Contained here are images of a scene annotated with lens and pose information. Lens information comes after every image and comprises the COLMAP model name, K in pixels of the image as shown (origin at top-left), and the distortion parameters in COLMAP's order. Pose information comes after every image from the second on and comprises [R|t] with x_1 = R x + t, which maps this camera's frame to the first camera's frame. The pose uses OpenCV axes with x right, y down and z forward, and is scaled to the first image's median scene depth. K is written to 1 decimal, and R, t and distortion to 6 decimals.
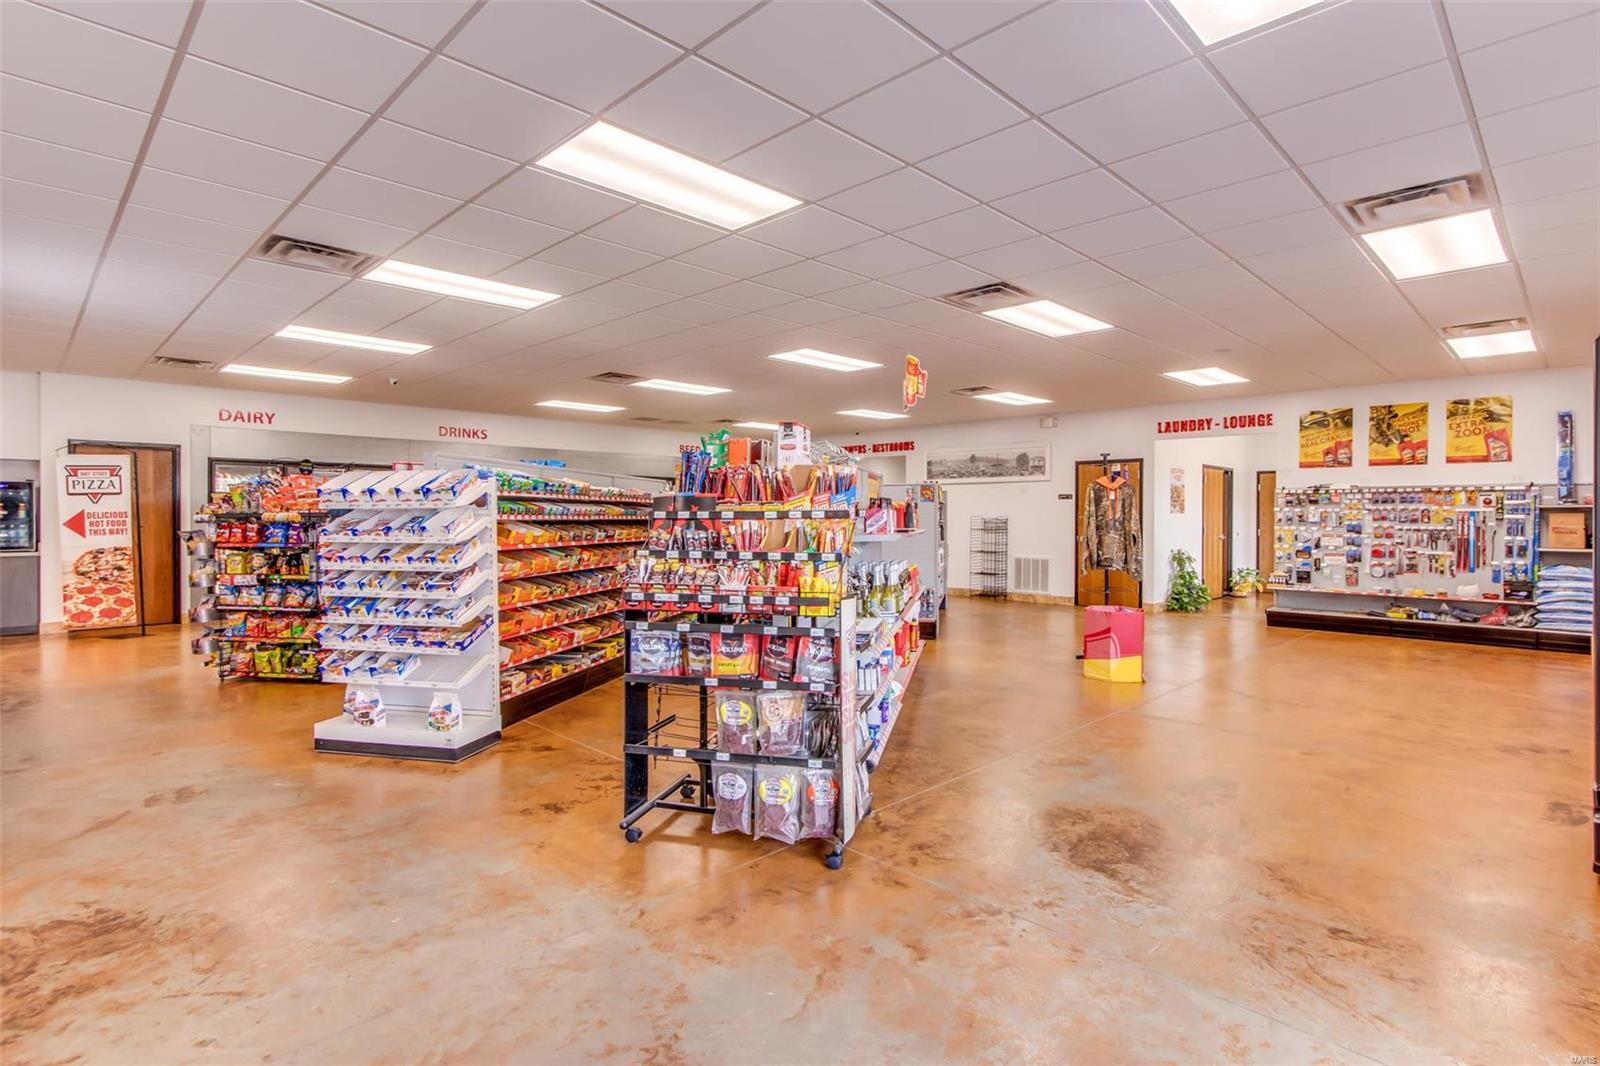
lens RADIAL K [[809.1, 0, 805.9], [0, 809.1, 526.1], [0, 0, 1]] dist [0.006549, 0.000403]
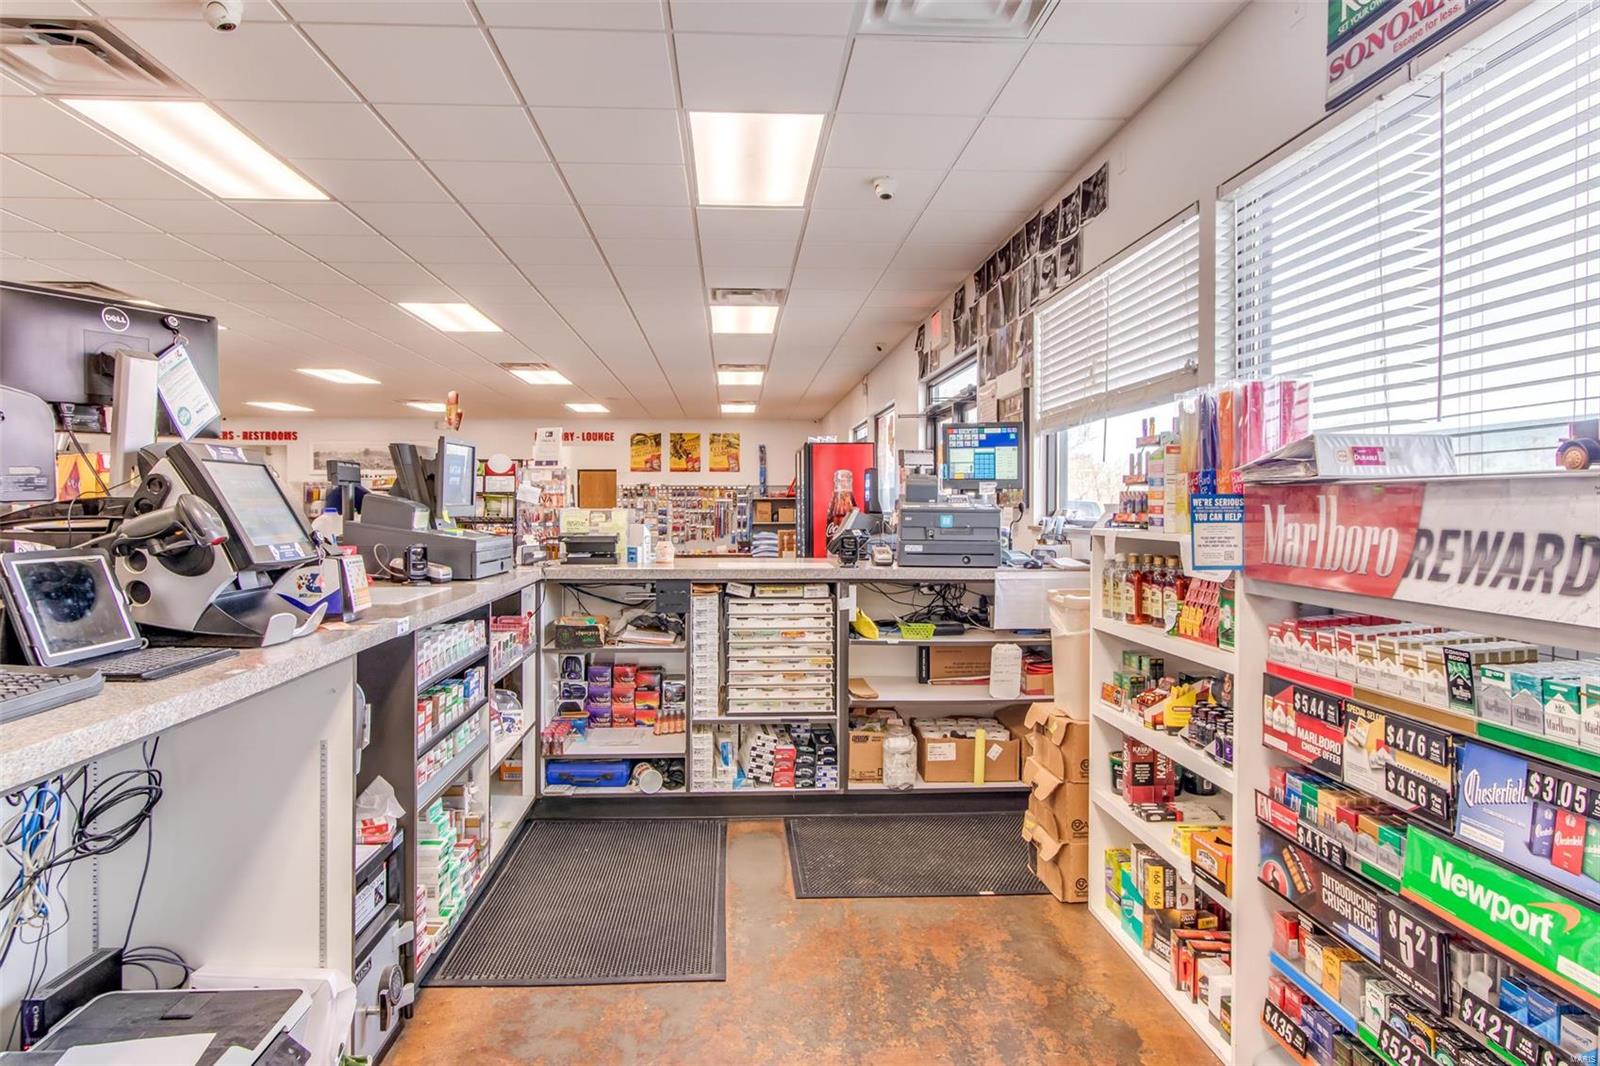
lens RADIAL K [[969.7, 0, 801.4], [0, 969.7, 526.7], [0, 0, 1]] dist [-0.000575, -0.000091]
pose [[0.689700, -0.014072, 0.723958, -0.470595], [0.011471, 0.999898, 0.008507, 0.017689], [-0.724004, 0.002437, 0.689791, -0.451521]]
